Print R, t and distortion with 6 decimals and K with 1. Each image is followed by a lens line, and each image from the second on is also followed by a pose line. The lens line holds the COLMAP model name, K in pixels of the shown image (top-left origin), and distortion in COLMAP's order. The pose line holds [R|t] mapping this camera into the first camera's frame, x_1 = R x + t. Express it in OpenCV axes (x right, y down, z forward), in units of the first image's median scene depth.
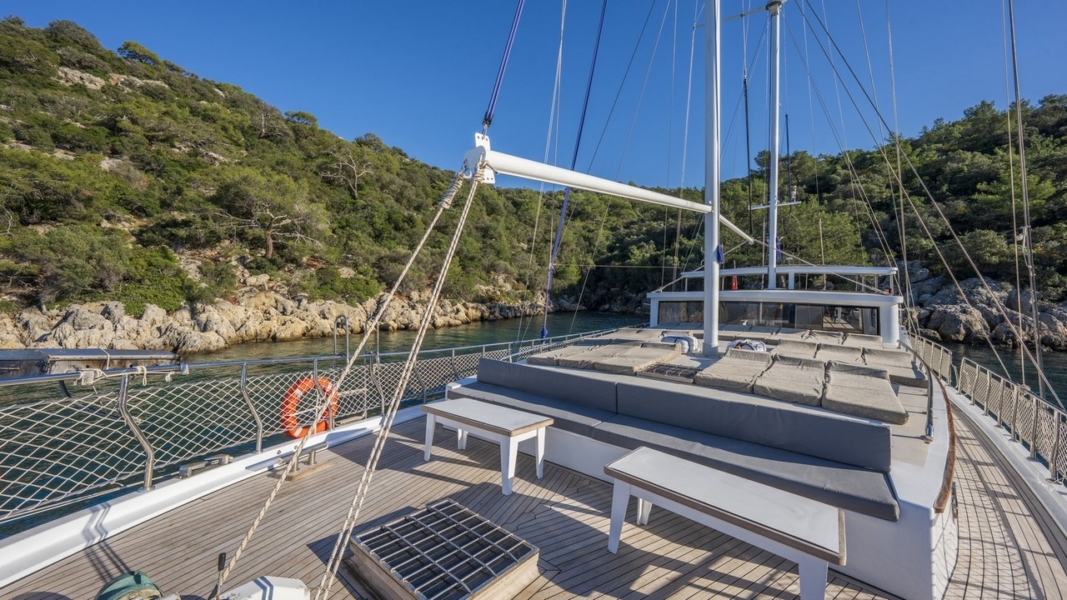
lens RADIAL K [[370.3, 0, 532.8], [0, 370.3, 301.6], [0, 0, 1]] dist [-0.022960, 0.005413]
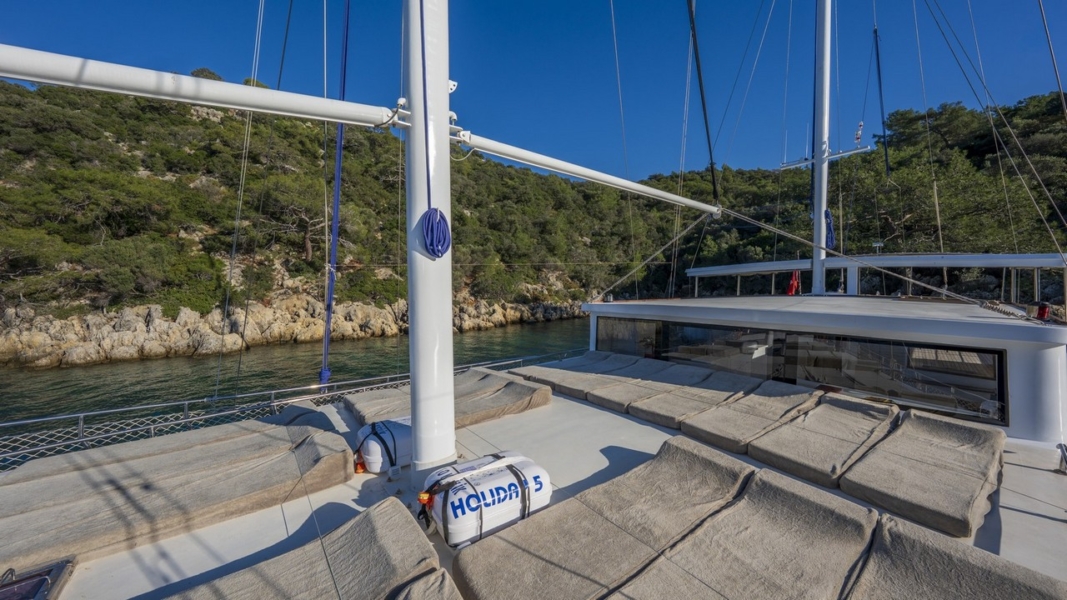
lens RADIAL K [[370.3, 0, 535.7], [0, 370.3, 302.6], [0, 0, 1]] dist [-0.022960, 0.005413]
pose [[0.973194, 0.001823, -0.229977, 0.100246], [0.001315, 0.999908, 0.013488, -0.009642], [0.229981, -0.013428, 0.973103, 0.091753]]
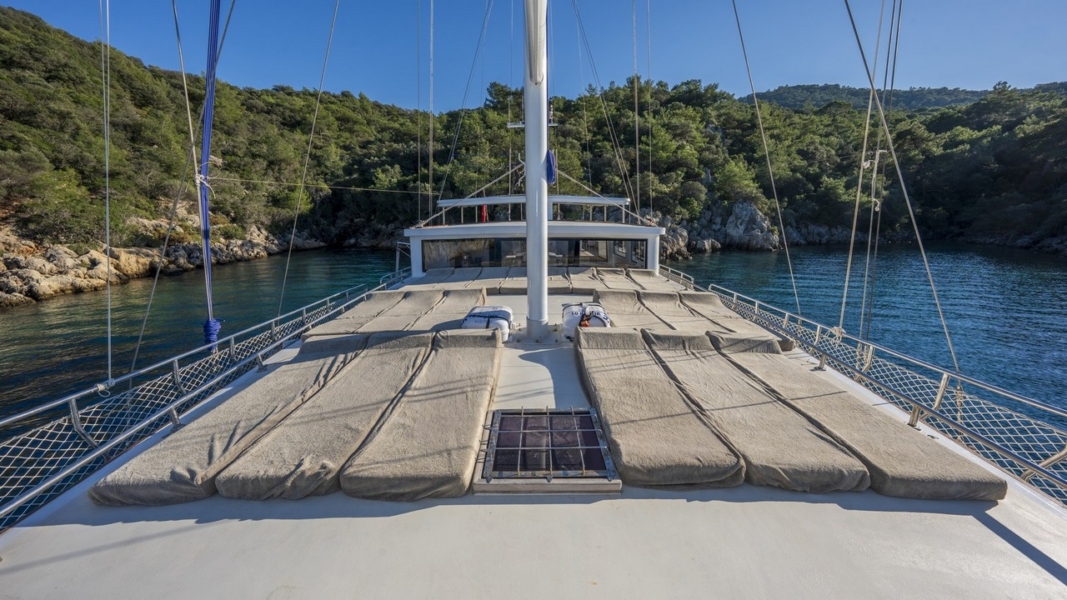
lens RADIAL K [[370.3, 0, 530.7], [0, 370.3, 300.8], [0, 0, 1]] dist [-0.022960, 0.005413]
pose [[0.793627, -0.143590, 0.591218, 0.004079], [0.032009, 0.980259, 0.195109, -0.004844], [-0.607562, -0.135919, 0.782556, 0.078093]]
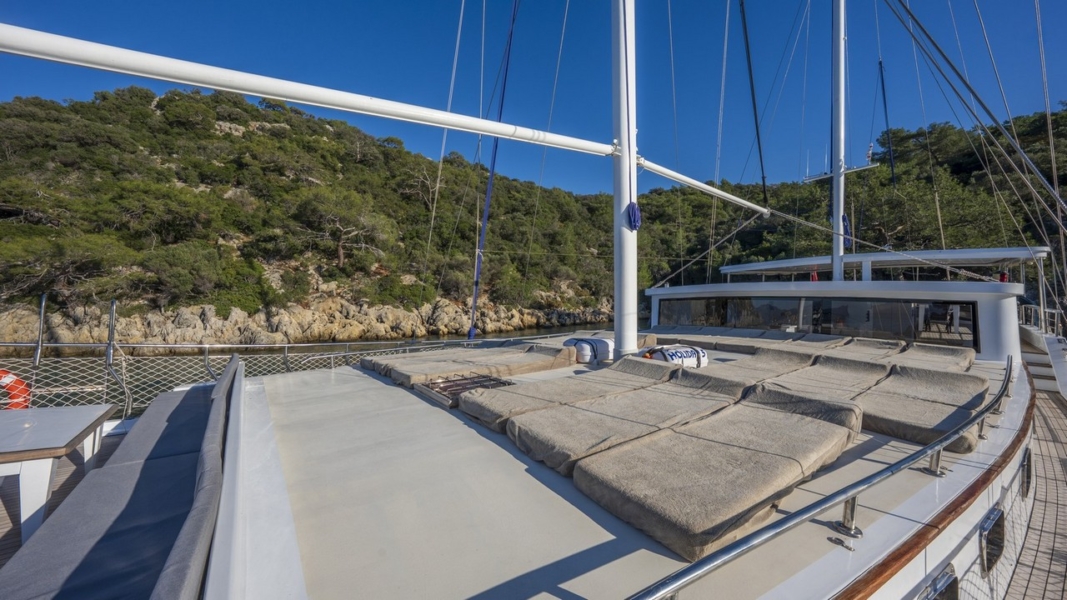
lens RADIAL K [[370.3, 0, 533.4], [0, 370.3, 301.8], [0, 0, 1]] dist [-0.022960, 0.005413]
pose [[0.973210, -0.002183, -0.229909, 0.068018], [-0.003066, 0.999743, -0.022470, 0.005992], [0.229899, 0.022573, 0.972953, 0.040813]]
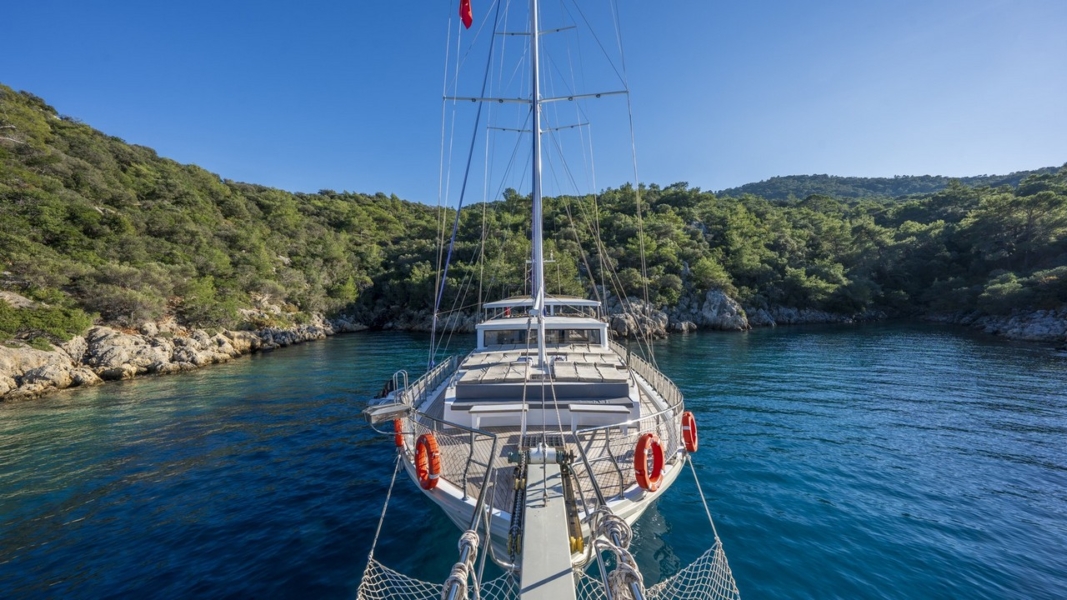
lens RADIAL K [[370.3, 0, 535.9], [0, 370.3, 298.6], [0, 0, 1]] dist [-0.022960, 0.005413]
pose [[0.803936, -0.016950, 0.594475, -0.099172], [0.038515, 0.998979, -0.023602, -0.022255], [-0.593468, 0.041871, 0.803768, -0.079799]]
